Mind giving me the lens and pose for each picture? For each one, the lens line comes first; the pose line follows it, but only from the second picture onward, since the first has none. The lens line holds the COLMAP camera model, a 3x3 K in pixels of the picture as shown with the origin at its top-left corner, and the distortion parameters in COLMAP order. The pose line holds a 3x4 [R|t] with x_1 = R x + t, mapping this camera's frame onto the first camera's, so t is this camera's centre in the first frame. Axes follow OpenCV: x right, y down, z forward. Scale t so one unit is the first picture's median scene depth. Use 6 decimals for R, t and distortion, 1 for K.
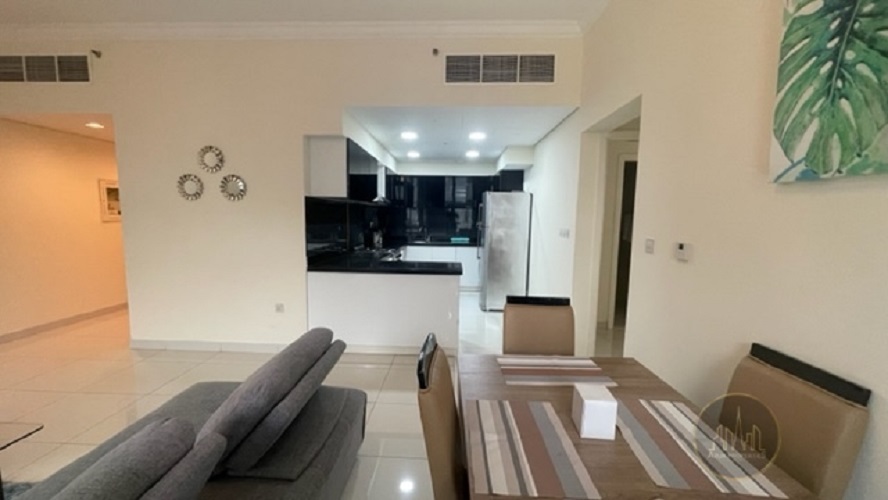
lens RADIAL K [[358.0, 0, 439.5], [0, 358.0, 253.4], [0, 0, 1]] dist [0.000989, 0.000242]
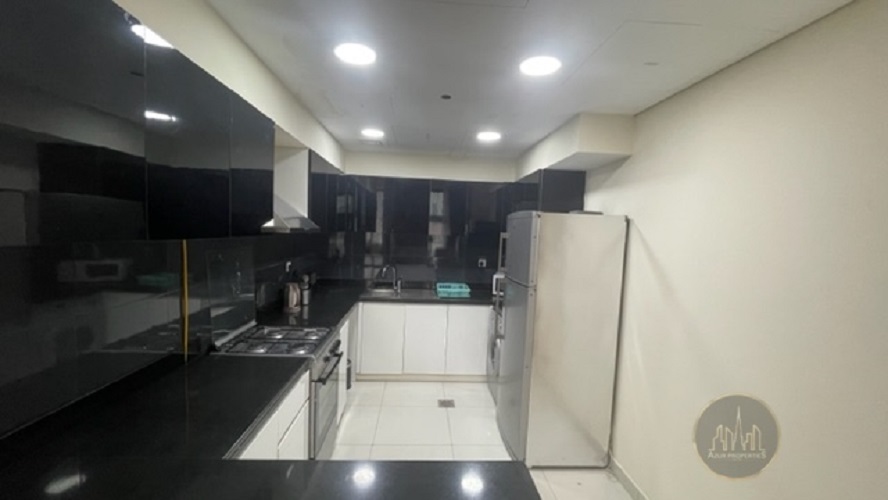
lens RADIAL K [[358.0, 0, 439.5], [0, 358.0, 253.4], [0, 0, 1]] dist [0.000989, 0.000242]
pose [[0.995360, 0.013508, 0.095267, -0.025356], [-0.009266, 0.998952, -0.044829, -0.086678], [-0.095772, 0.043738, 0.994442, 0.499346]]
